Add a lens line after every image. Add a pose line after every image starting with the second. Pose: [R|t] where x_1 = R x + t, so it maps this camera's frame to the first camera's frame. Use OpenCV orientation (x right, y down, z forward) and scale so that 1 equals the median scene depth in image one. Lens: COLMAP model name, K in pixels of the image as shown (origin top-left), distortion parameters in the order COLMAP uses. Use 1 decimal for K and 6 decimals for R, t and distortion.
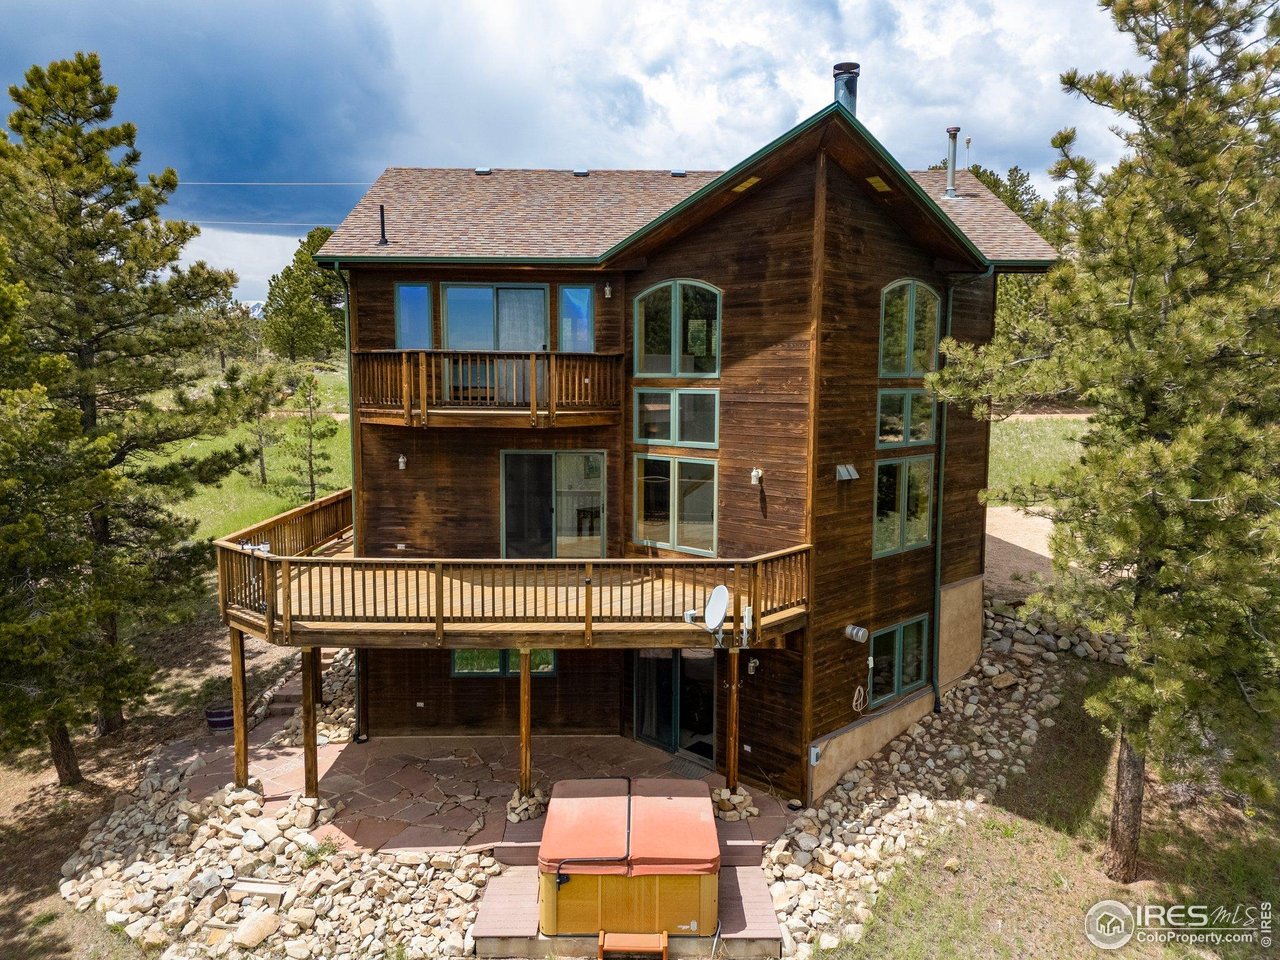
lens RADIAL K [[930.9, 0, 640.0], [0, 930.9, 480.0], [0, 0, 1]] dist [0.063231, -0.064047]
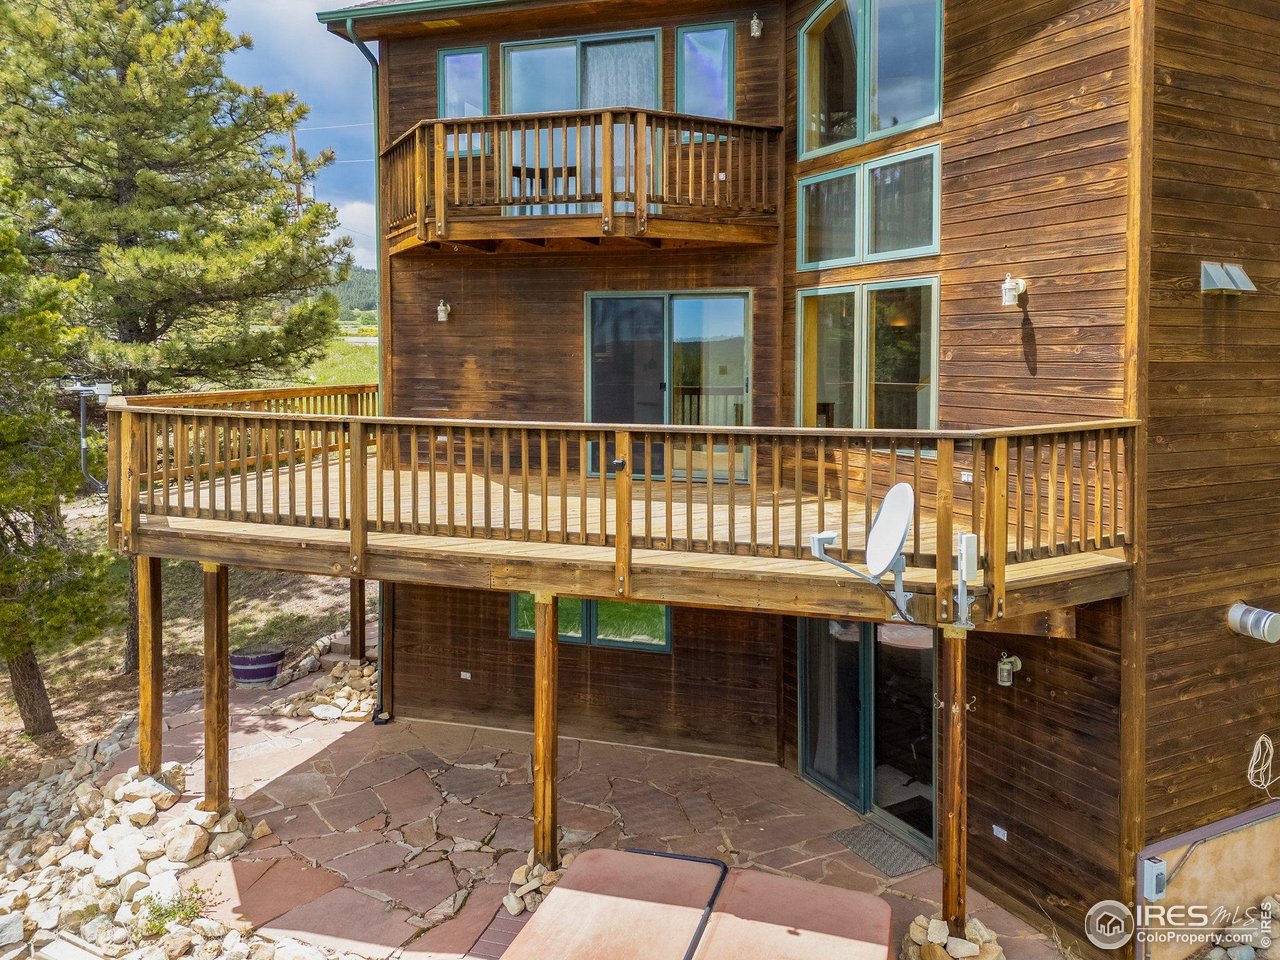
lens RADIAL K [[956.7, 0, 564.1], [0, 956.7, 401.8], [0, 0, 1]] dist [0.067007, -0.062529]
pose [[0.929382, -0.001671, -0.369117, 0.090671], [-0.015581, 0.998921, -0.043752, 0.081067], [0.368791, 0.046413, 0.928353, 0.417322]]
